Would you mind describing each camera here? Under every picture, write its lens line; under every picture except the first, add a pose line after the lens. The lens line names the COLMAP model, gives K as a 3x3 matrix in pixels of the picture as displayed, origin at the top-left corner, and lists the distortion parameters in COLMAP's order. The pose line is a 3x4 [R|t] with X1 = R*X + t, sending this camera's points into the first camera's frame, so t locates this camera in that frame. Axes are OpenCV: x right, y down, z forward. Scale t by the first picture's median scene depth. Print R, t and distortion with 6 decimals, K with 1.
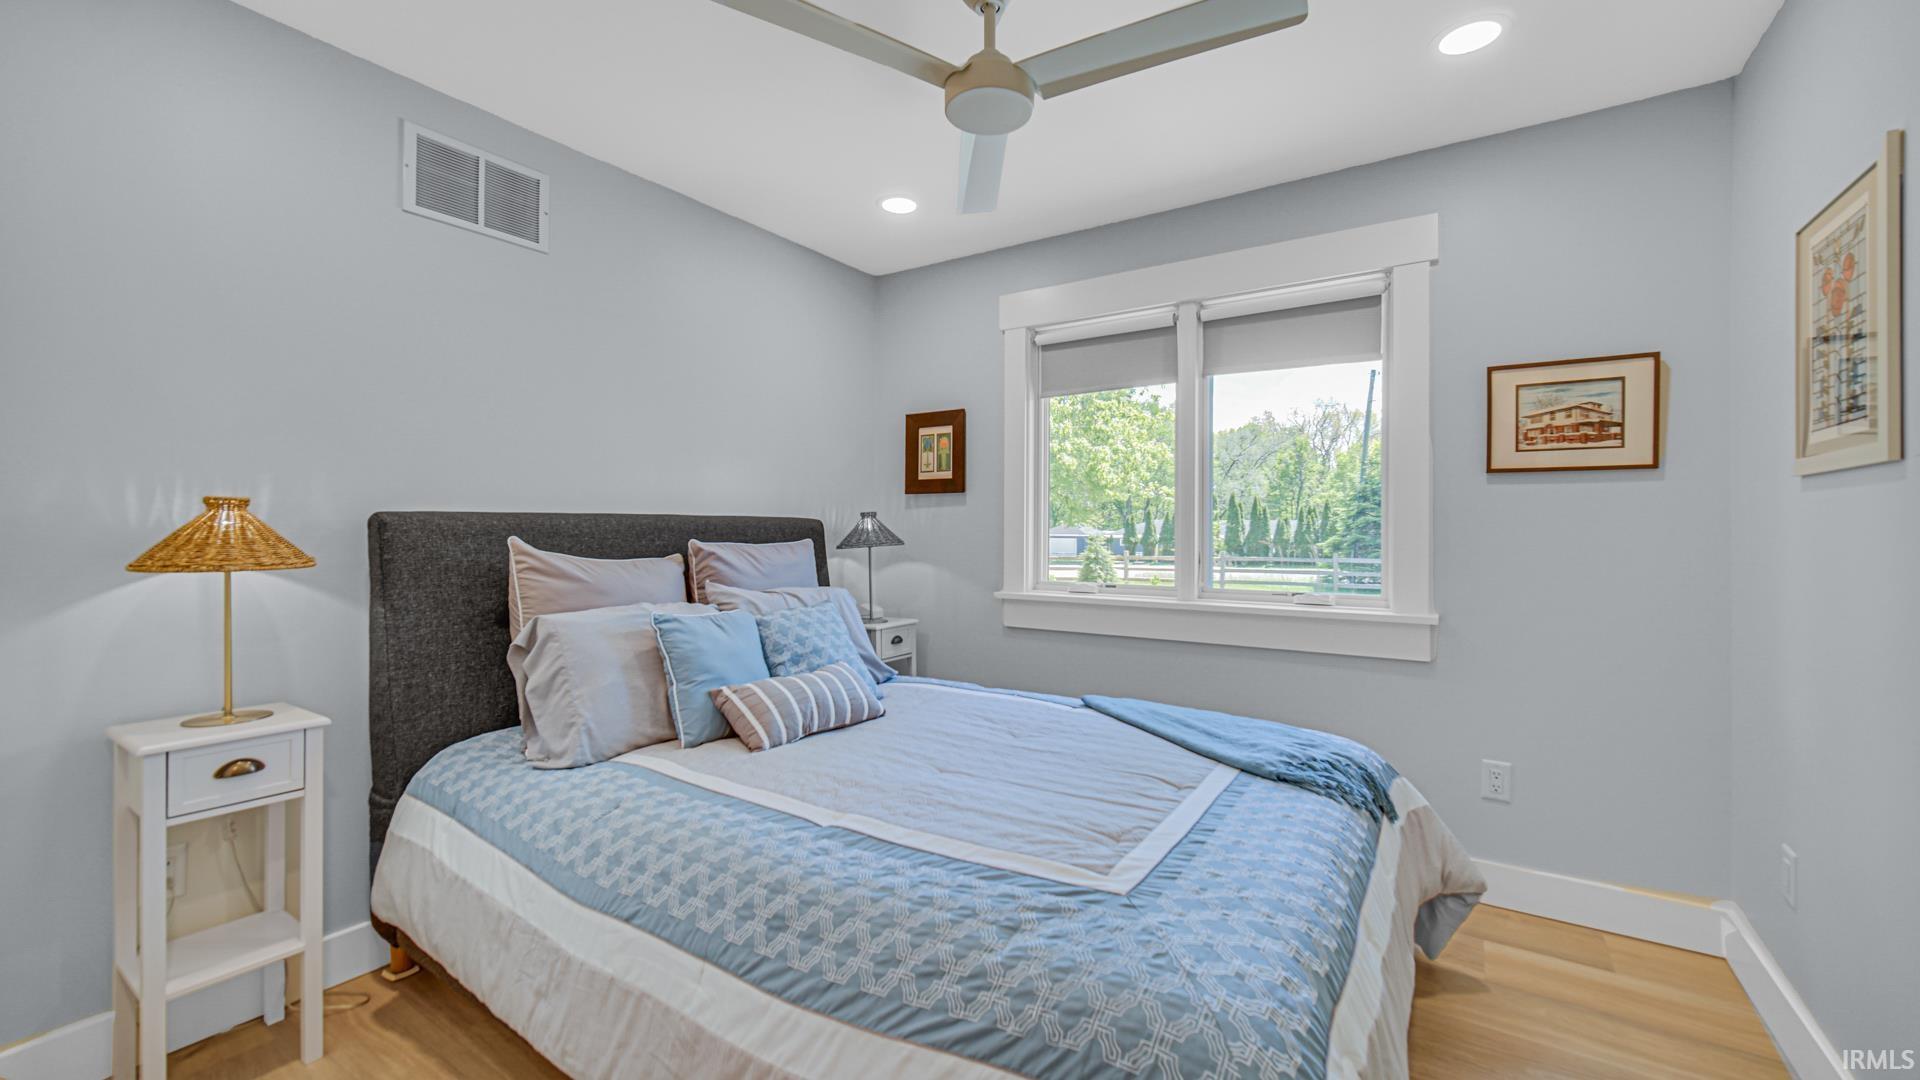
lens RADIAL K [[767.3, 0, 966.6], [0, 767.3, 535.8], [0, 0, 1]] dist [0.000181, 0.000114]
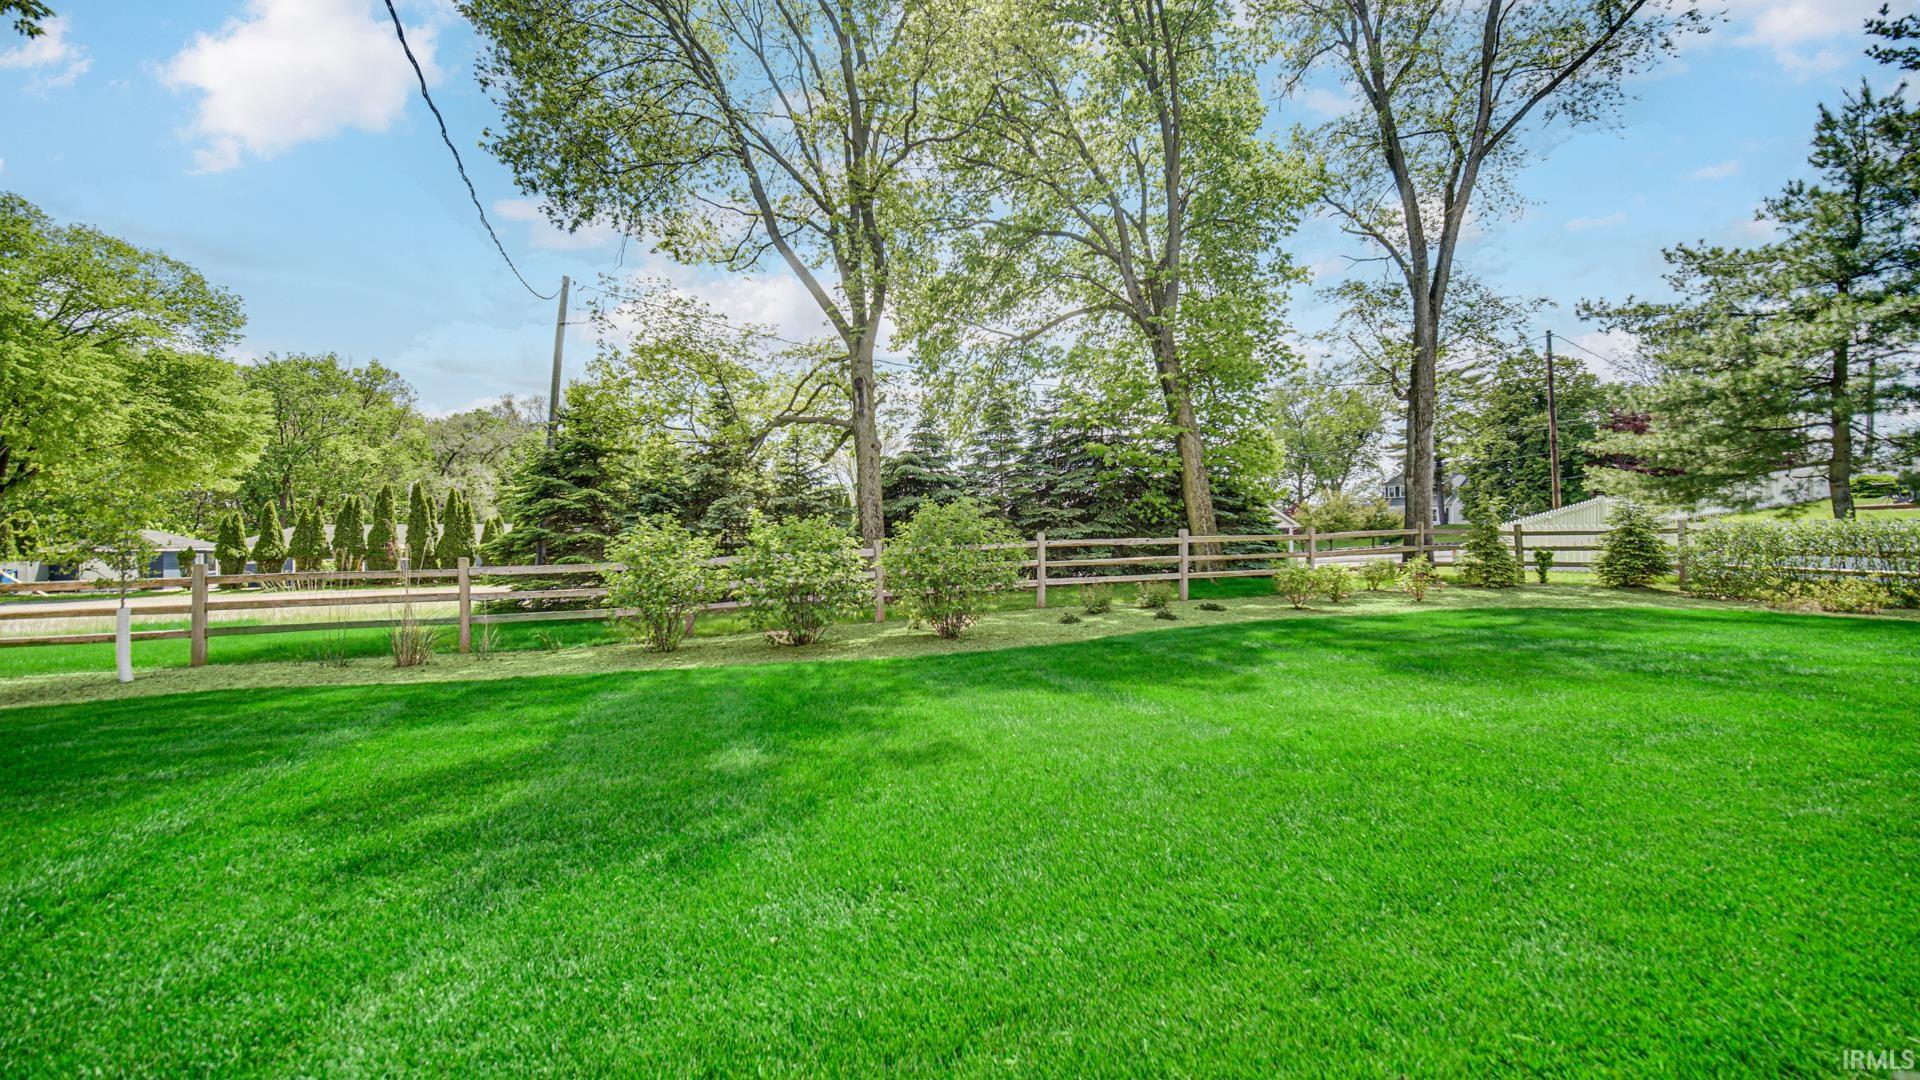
lens RADIAL K [[780.7, 0, 949.5], [0, 780.7, 528.1], [0, 0, 1]] dist [0.001374, 0.000116]
pose [[0.647133, -0.006334, 0.762351, 0.115035], [0.026471, 0.999549, -0.014166, 0.007770], [-0.761918, 0.029348, 0.647009, 0.161589]]
